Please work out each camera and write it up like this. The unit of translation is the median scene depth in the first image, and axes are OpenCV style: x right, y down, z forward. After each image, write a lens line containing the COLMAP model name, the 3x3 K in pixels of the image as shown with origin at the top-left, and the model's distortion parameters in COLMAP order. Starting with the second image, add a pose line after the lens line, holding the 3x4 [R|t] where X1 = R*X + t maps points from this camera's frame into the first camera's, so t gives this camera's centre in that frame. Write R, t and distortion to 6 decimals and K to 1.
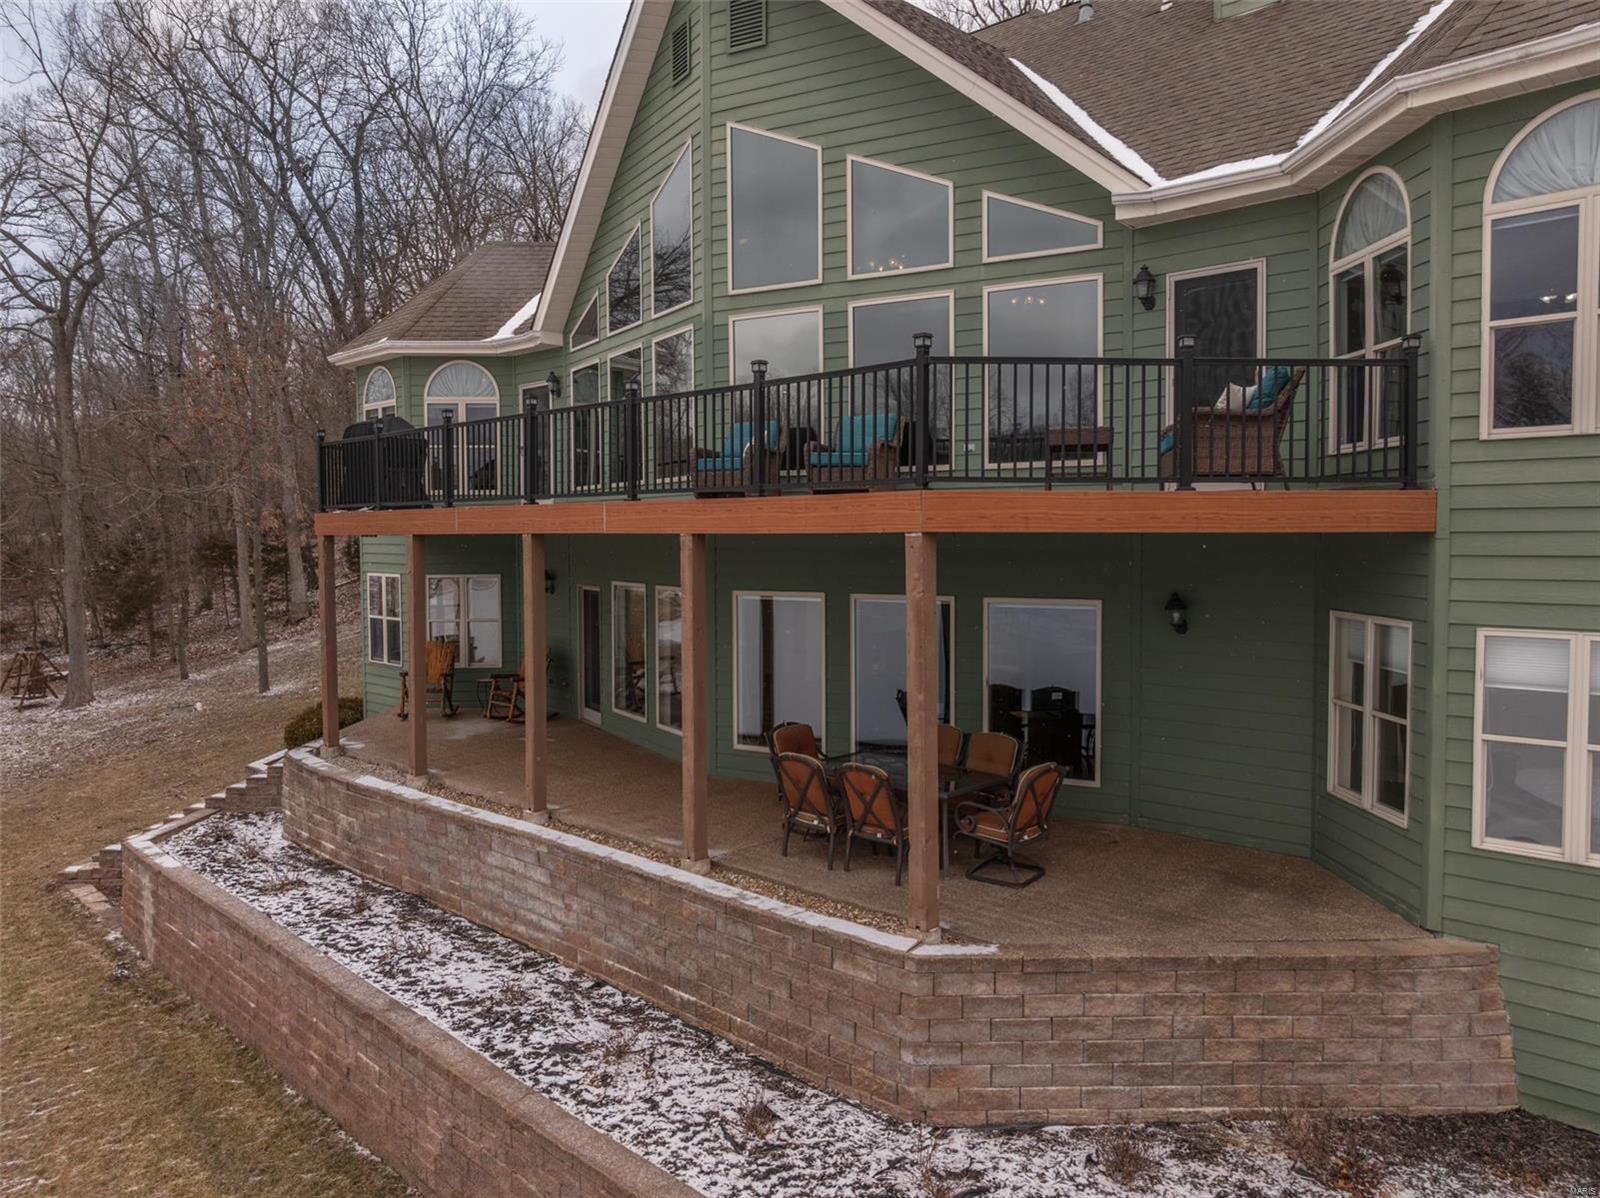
lens RADIAL K [[1118.6, 0, 806.9], [0, 1118.6, 597.4], [0, 0, 1]] dist [-0.030384, -0.002023]
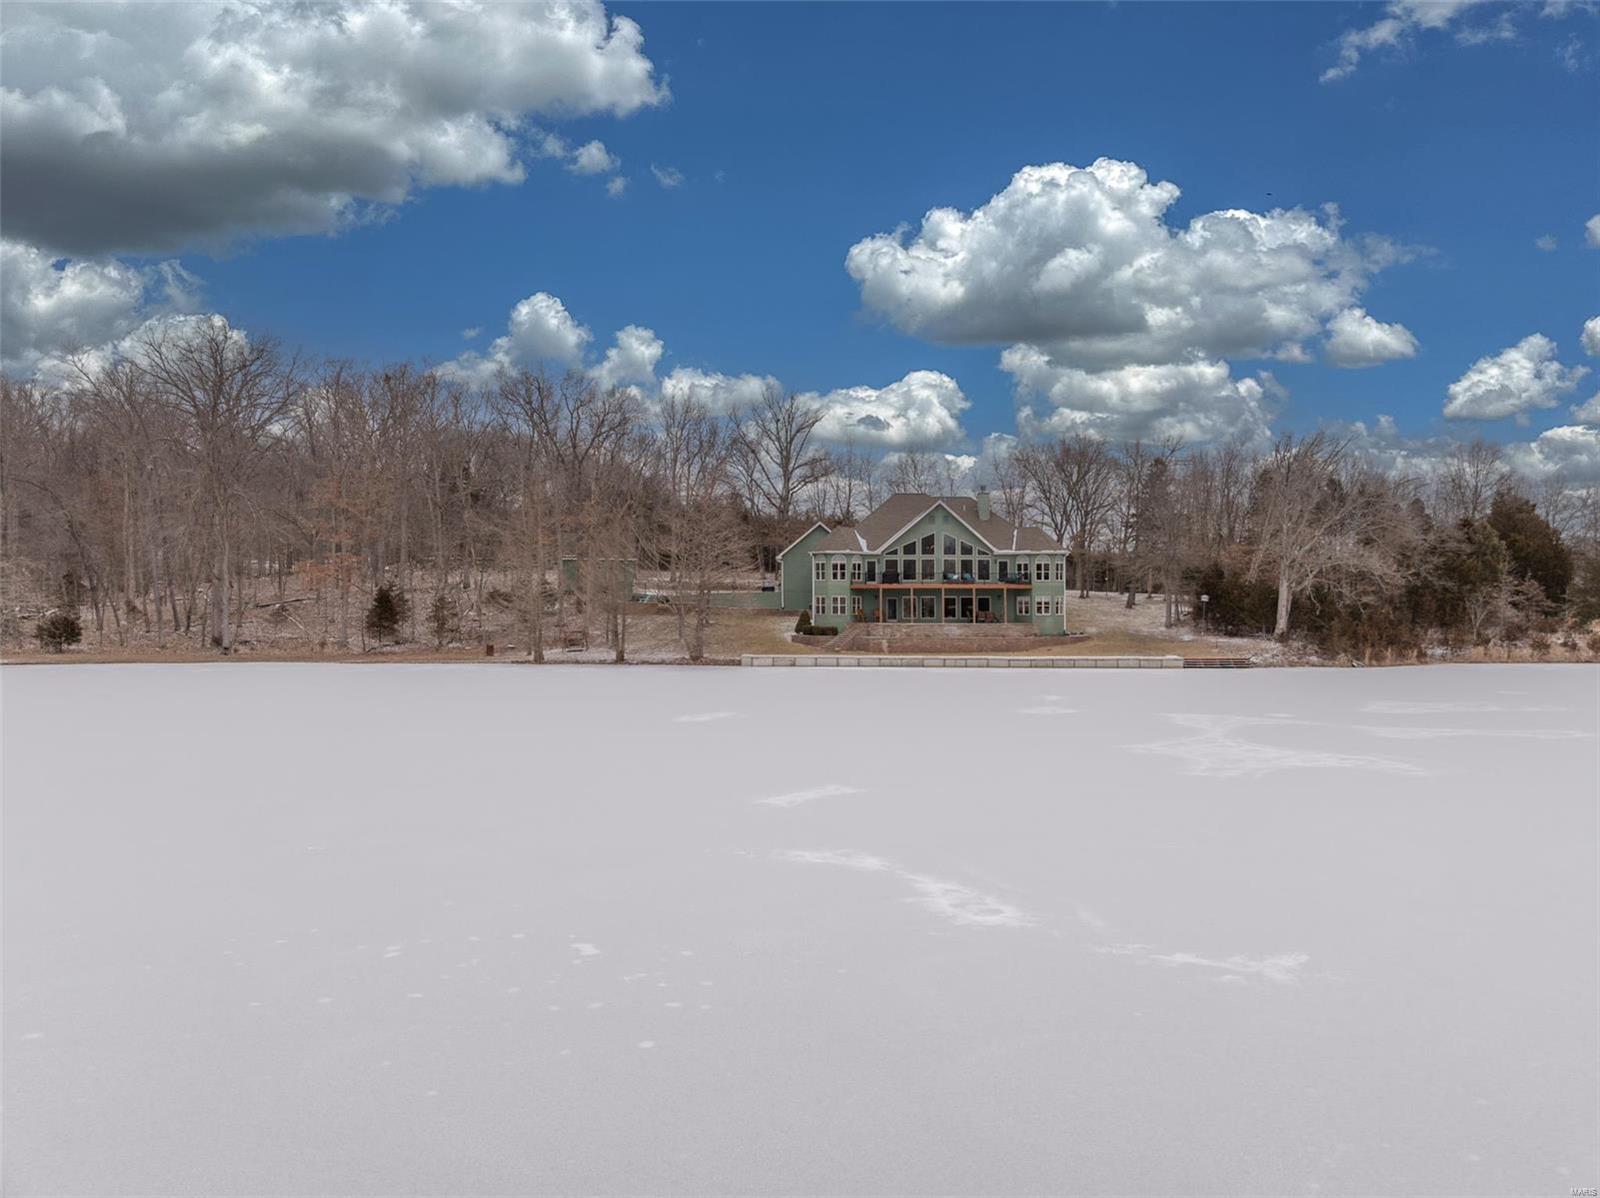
lens RADIAL K [[1118.6, 0, 806.9], [0, 1118.6, 597.4], [0, 0, 1]] dist [-0.030384, -0.002023]
pose [[0.702384, 0.003024, 0.711792, -7.125708], [0.039175, 0.998311, -0.042898, 0.336868], [-0.710720, 0.058016, 0.701079, -4.193035]]
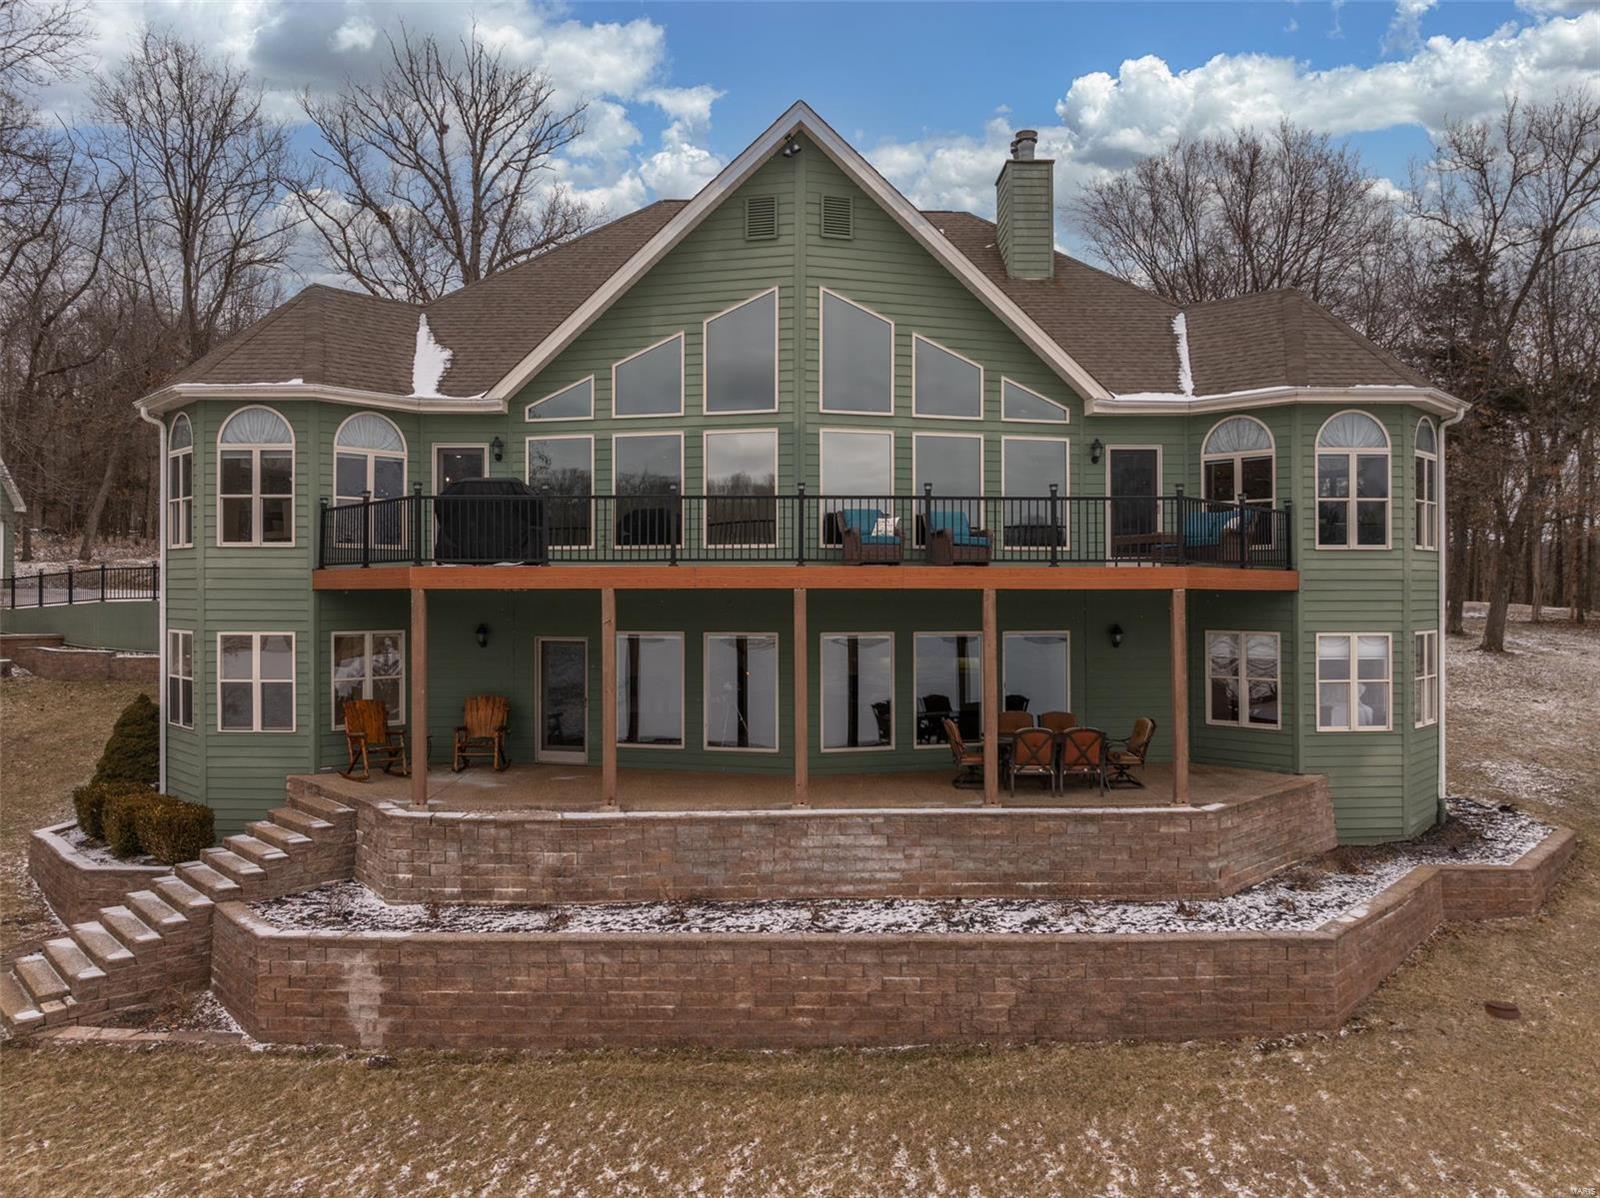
lens RADIAL K [[1118.6, 0, 806.9], [0, 1118.6, 597.4], [0, 0, 1]] dist [-0.030384, -0.002023]
pose [[0.714286, 0.002279, 0.699850, -1.229059], [0.037392, 0.998442, -0.041415, 0.007617], [-0.698855, 0.055751, 0.713088, 0.076644]]
